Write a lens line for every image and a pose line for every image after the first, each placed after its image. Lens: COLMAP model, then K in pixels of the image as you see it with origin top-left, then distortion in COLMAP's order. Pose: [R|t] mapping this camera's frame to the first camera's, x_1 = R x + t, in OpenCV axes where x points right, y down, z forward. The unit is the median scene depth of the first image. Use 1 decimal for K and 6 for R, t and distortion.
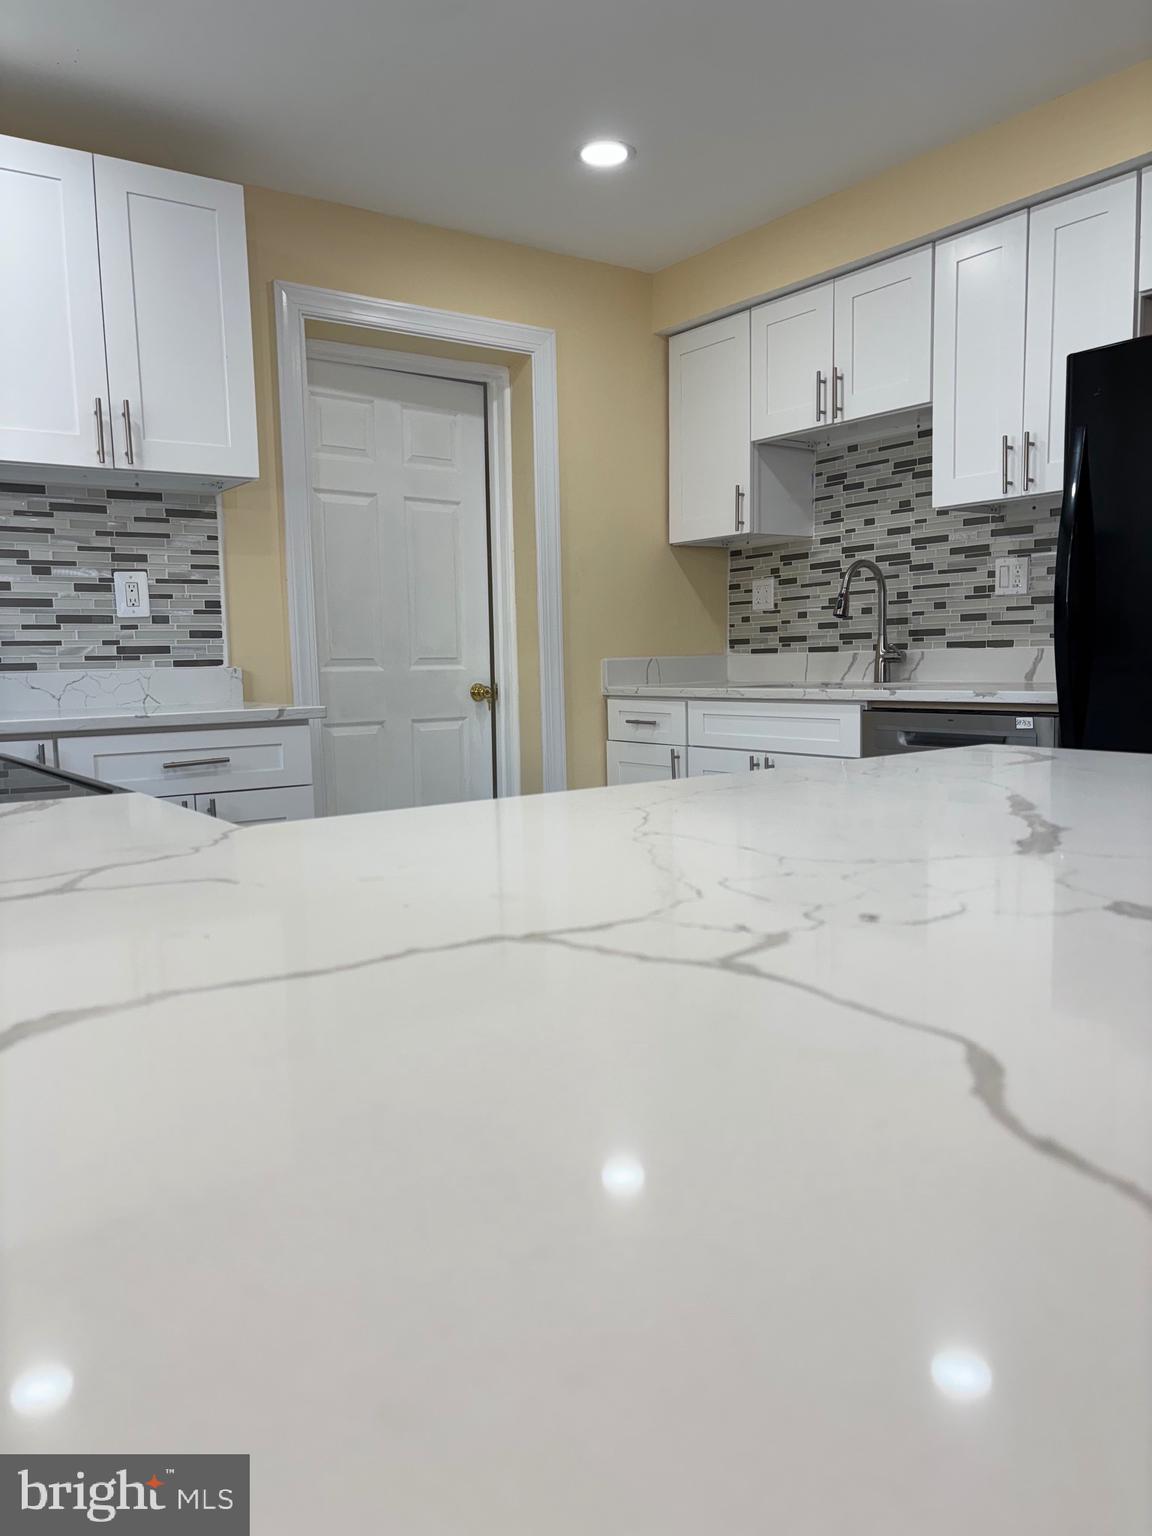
lens RADIAL K [[1159.5, 0, 576.0], [0, 1159.5, 768.0], [0, 0, 1]] dist [0.003103, 0.006089]
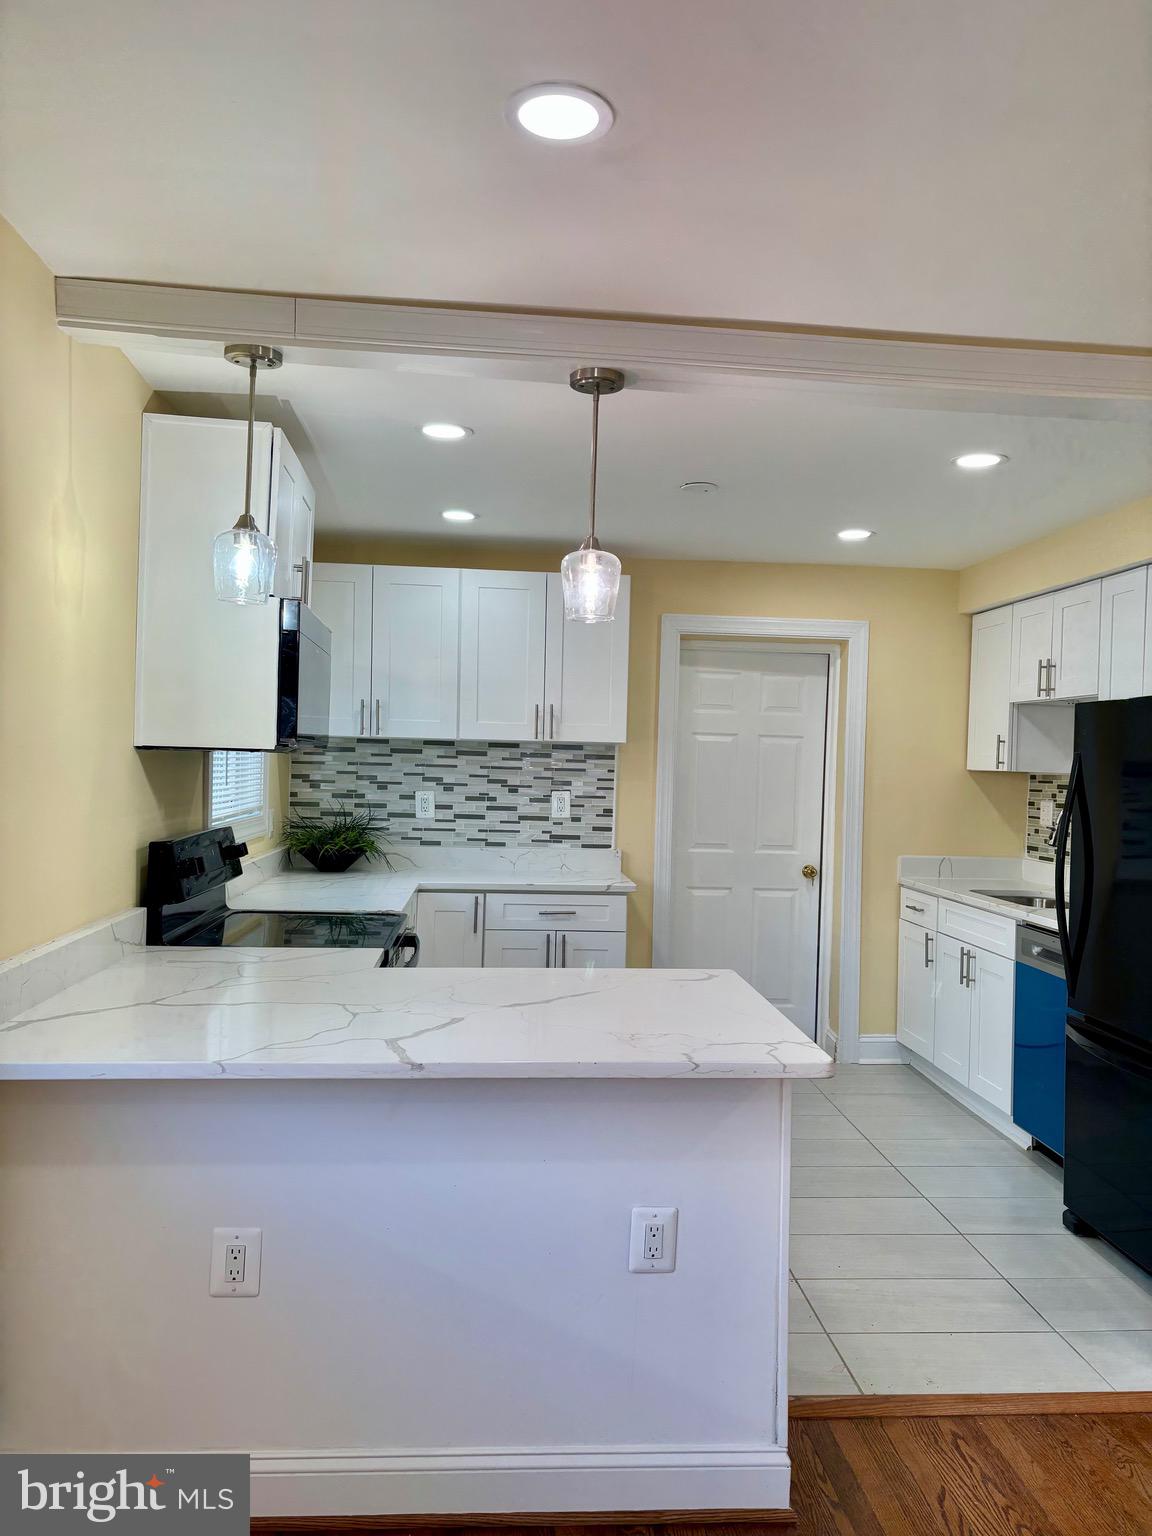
lens RADIAL K [[1096.6, 0, 576.0], [0, 1096.6, 768.0], [0, 0, 1]] dist [0.059499, -0.000638]
pose [[0.857251, 0.044266, -0.512992, 0.441651], [-0.094712, 0.992854, -0.072599, -0.084705], [0.506112, 0.110822, 0.855318, -0.356527]]
